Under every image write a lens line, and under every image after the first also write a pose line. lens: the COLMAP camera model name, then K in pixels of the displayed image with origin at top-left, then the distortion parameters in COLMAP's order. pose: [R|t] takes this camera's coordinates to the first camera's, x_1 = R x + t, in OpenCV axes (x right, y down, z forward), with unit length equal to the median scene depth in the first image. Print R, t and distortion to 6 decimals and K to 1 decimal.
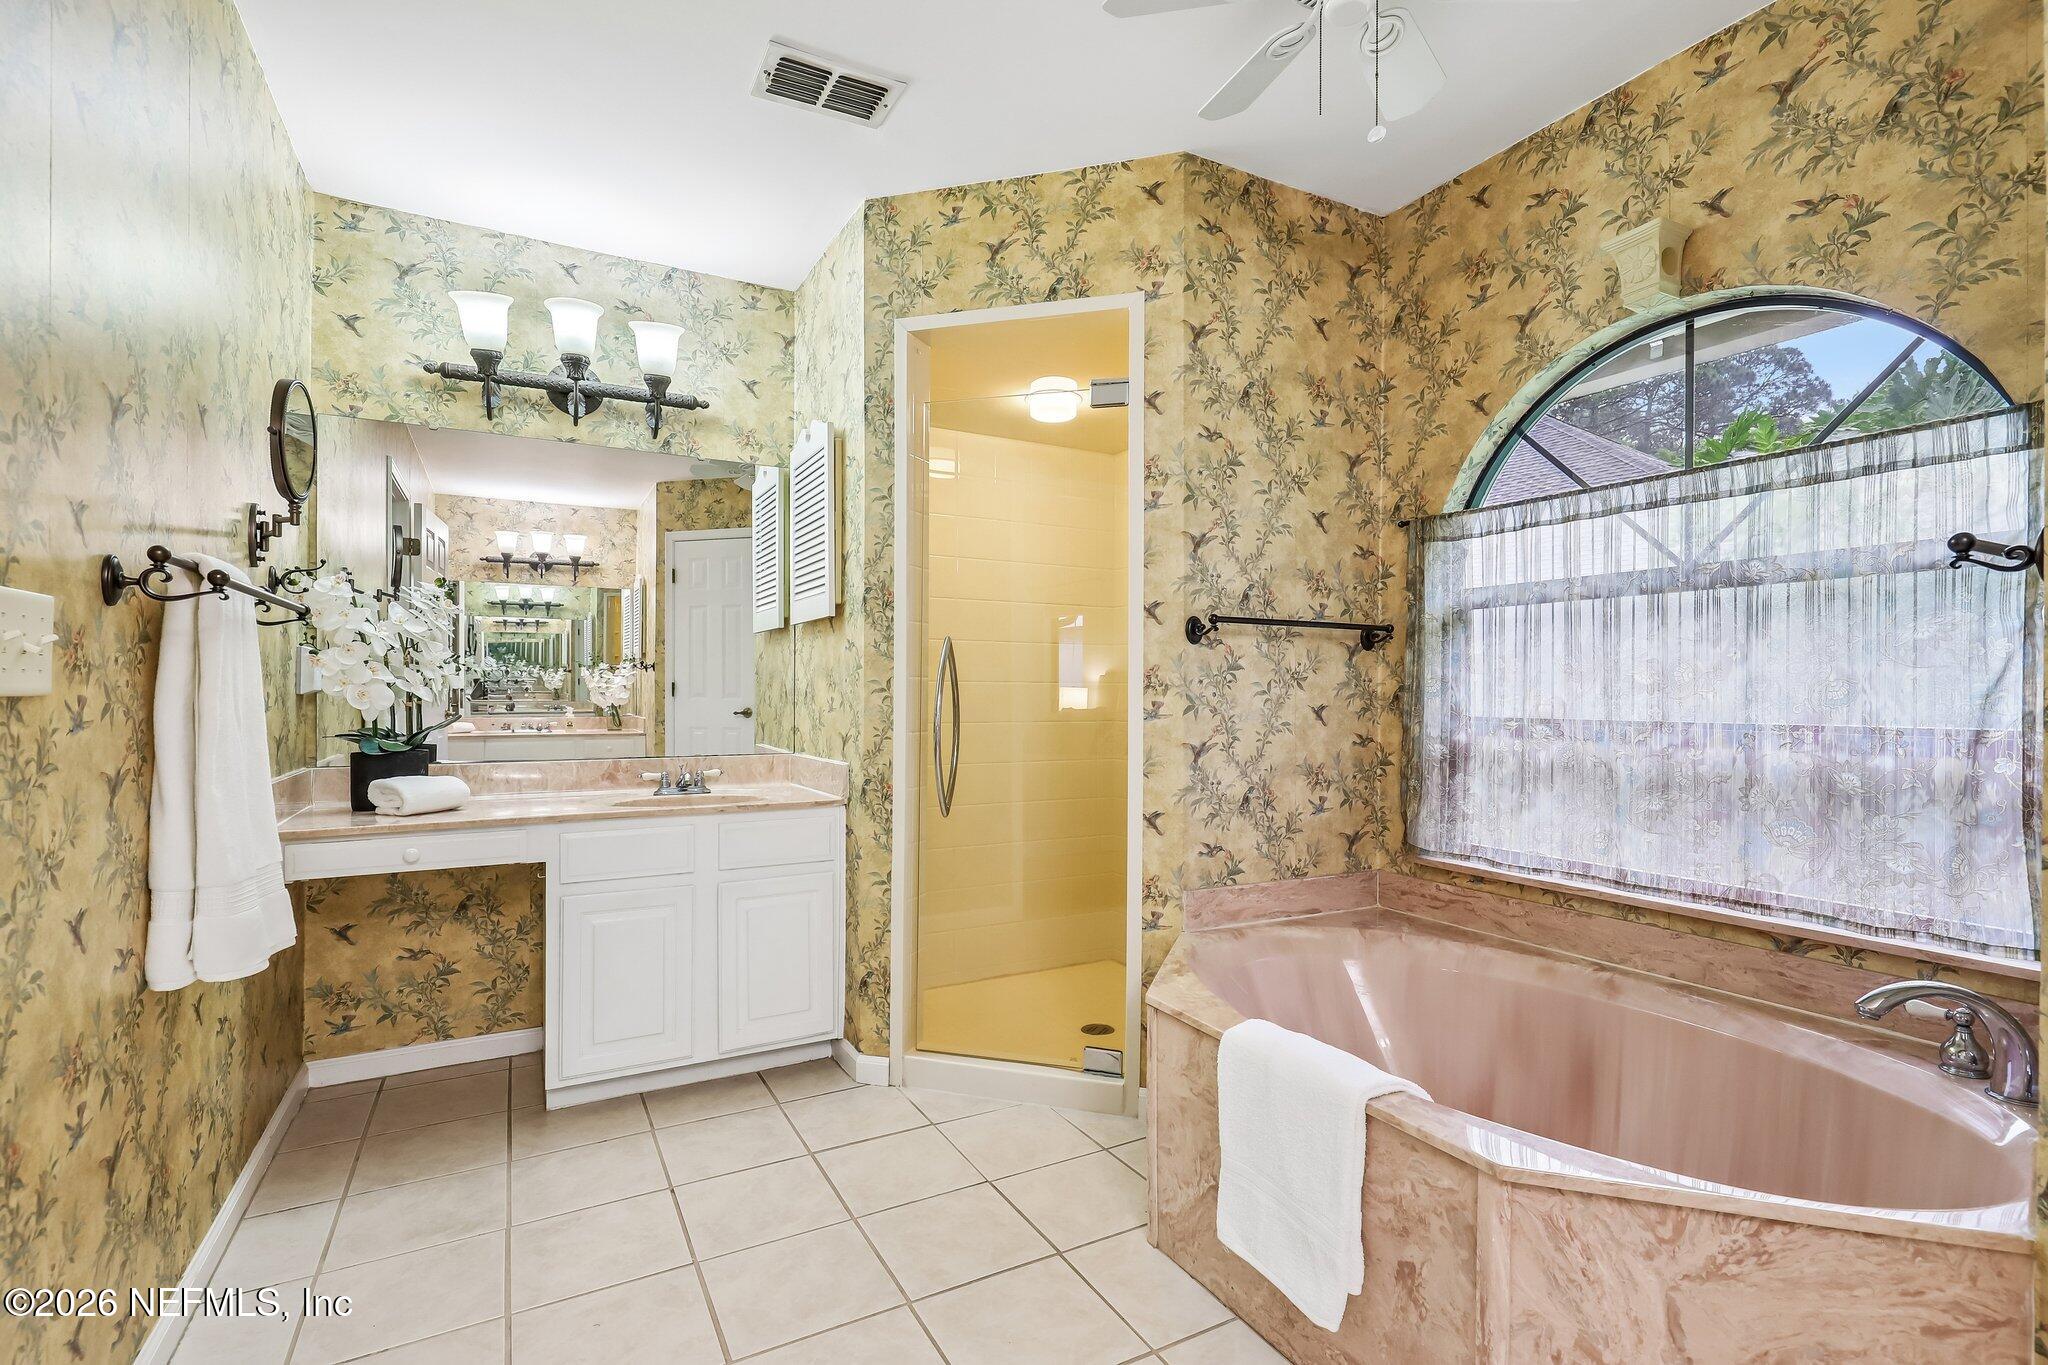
lens RADIAL K [[941.1, 0, 1020.9], [0, 941.1, 691.9], [0, 0, 1]] dist [-0.001659, 0.000128]
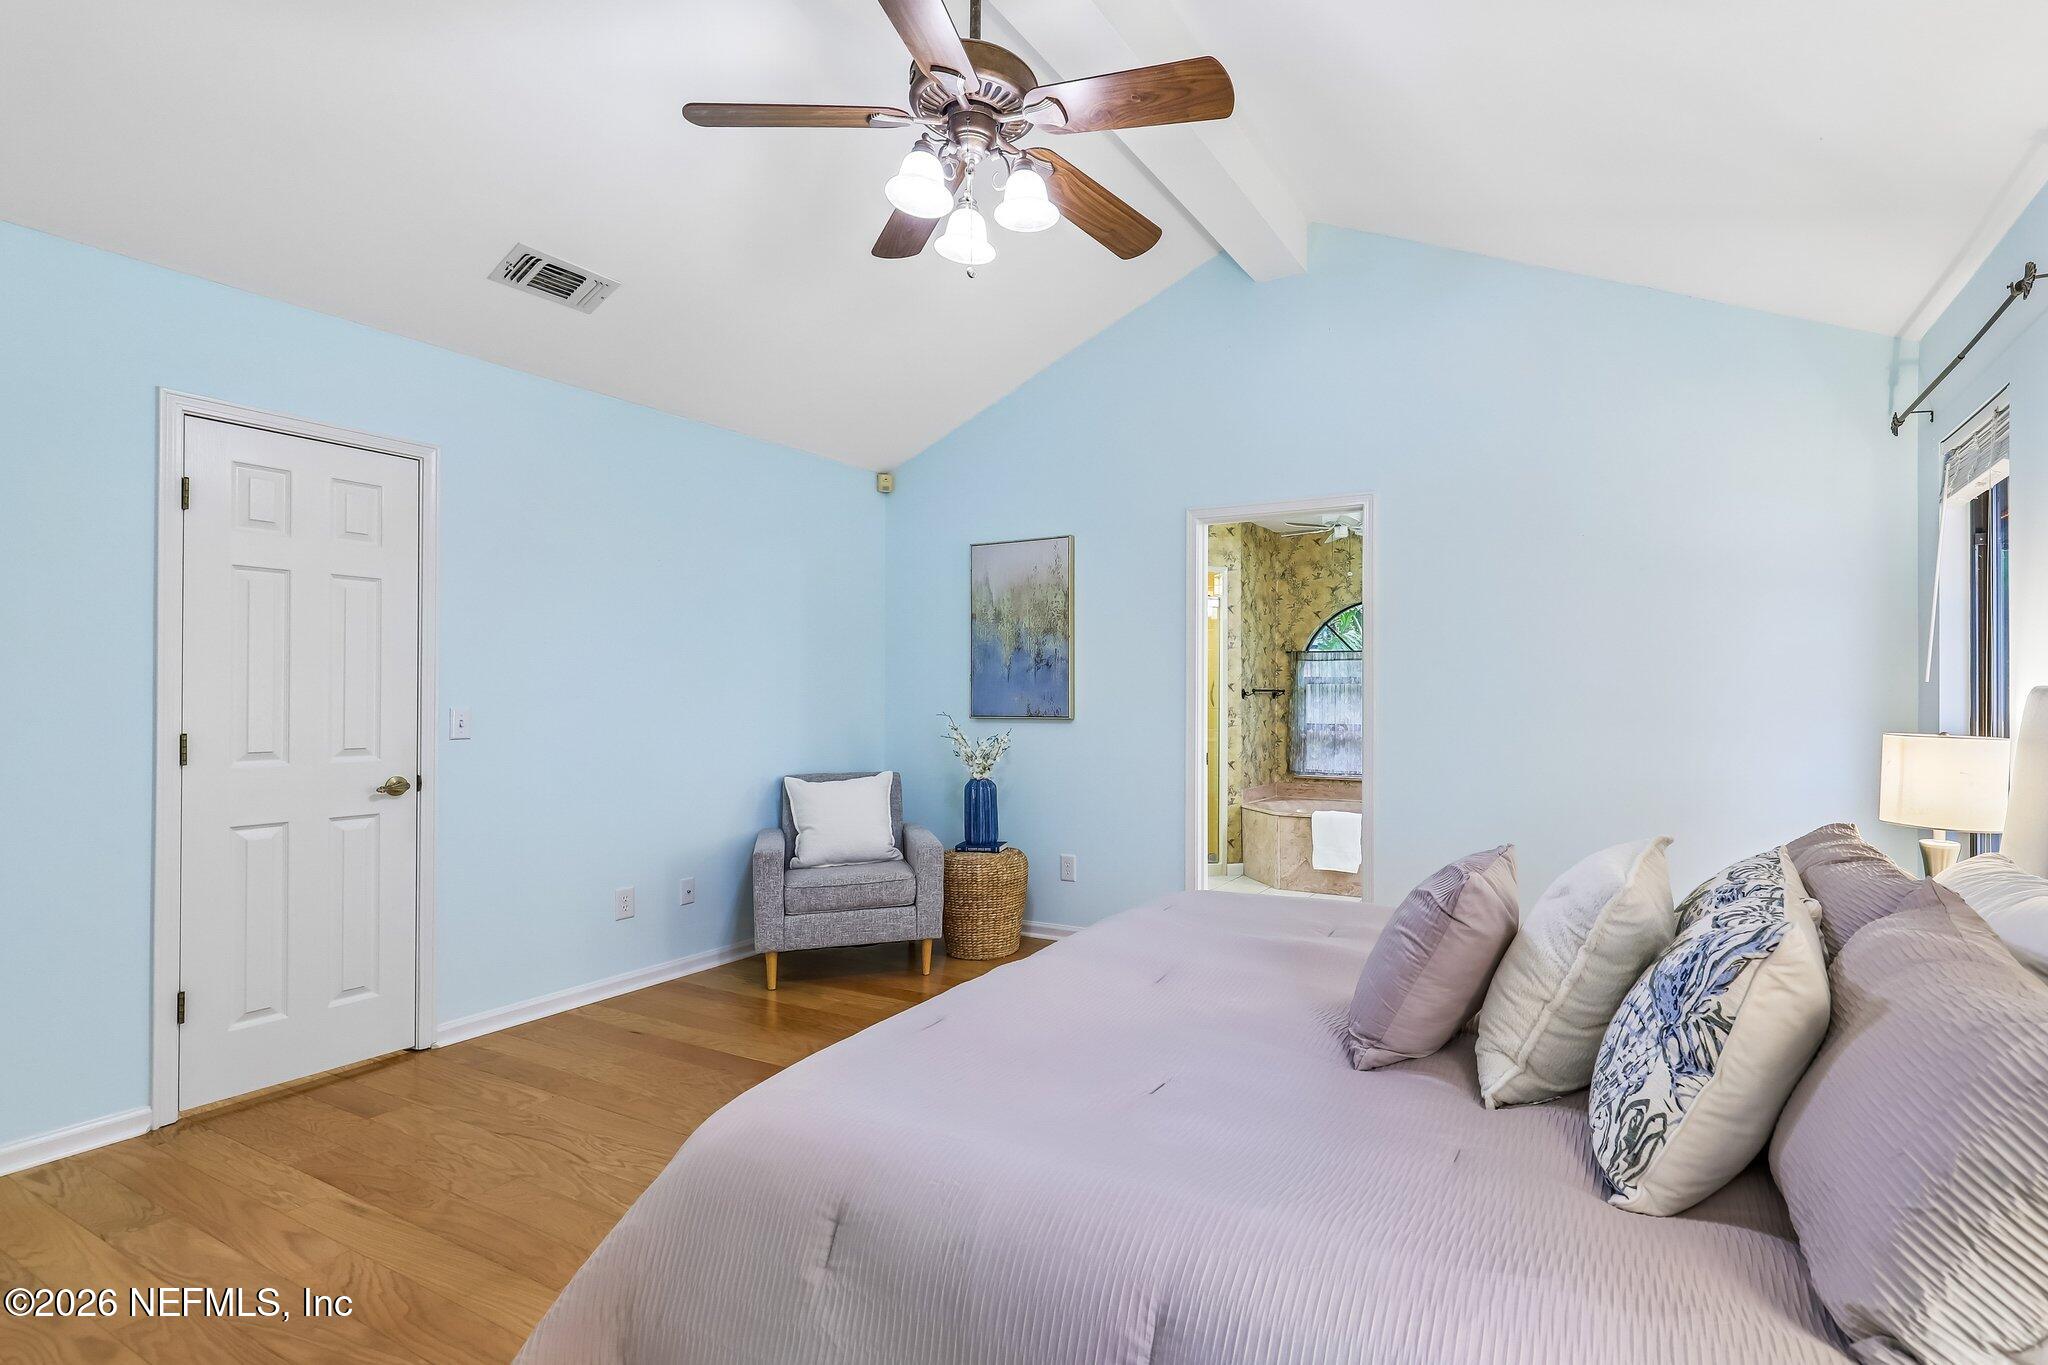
lens RADIAL K [[941.1, 0, 1103.1], [0, 941.1, 702.3], [0, 0, 1]] dist [-0.001659, 0.000128]
pose [[0.844181, -0.008809, 0.535985, -1.620026], [0.003489, 0.999934, 0.010938, -0.072407], [-0.536046, -0.007364, 0.844156, -1.083189]]
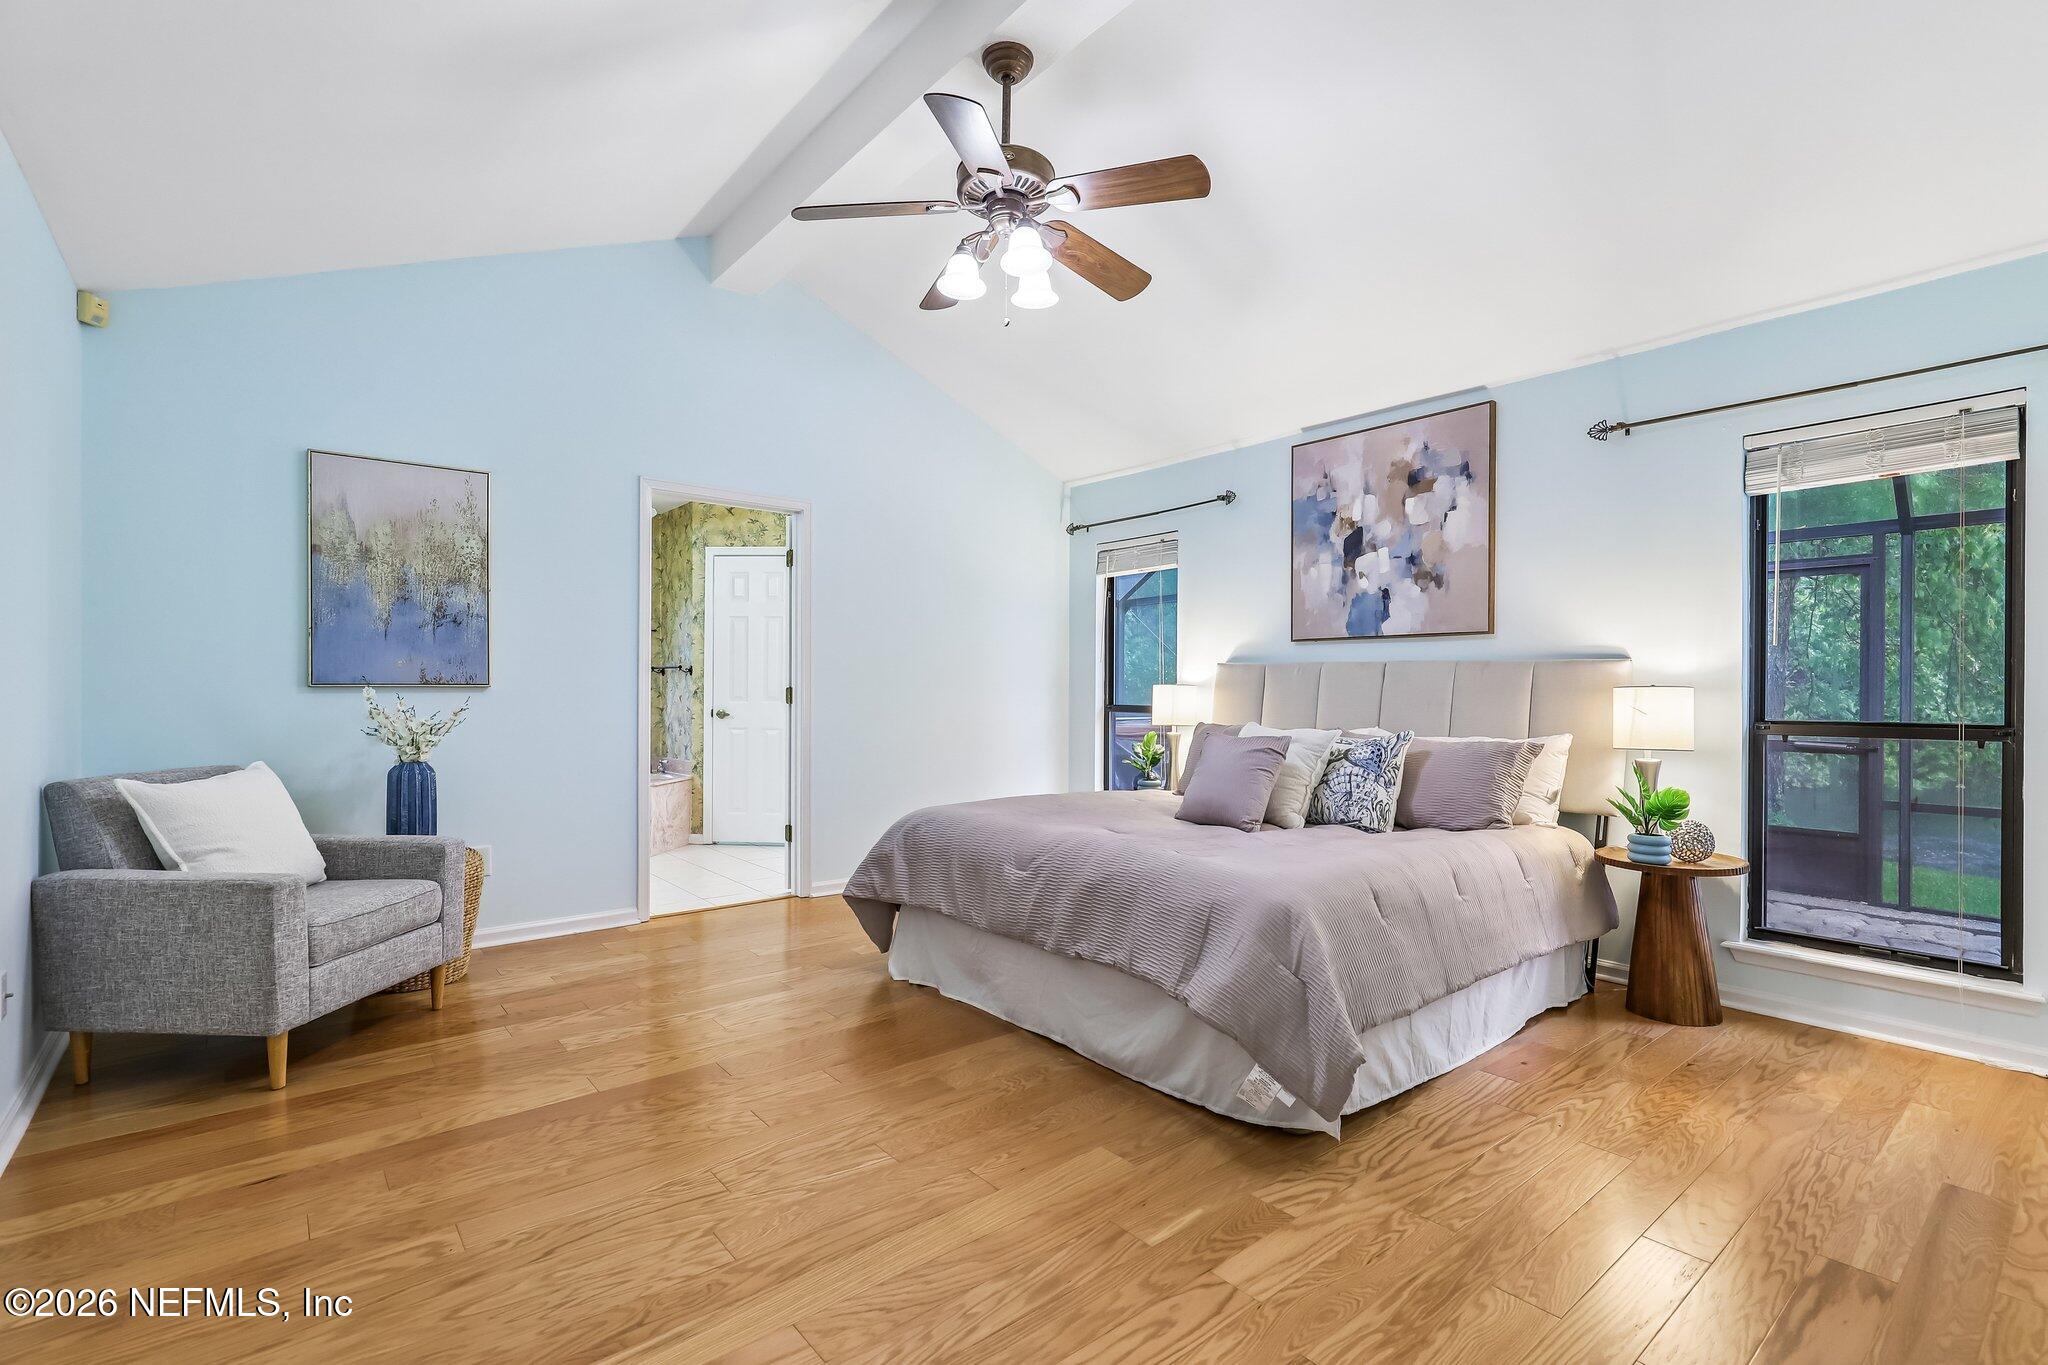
lens RADIAL K [[941.1, 0, 1018.0], [0, 941.1, 687.0], [0, 0, 1]] dist [-0.001659, 0.000128]
pose [[-0.176021, -0.002211, 0.984384, -2.449967], [-0.005698, 0.999983, 0.001228, -0.023185], [-0.984370, -0.005393, -0.176031, -0.024719]]
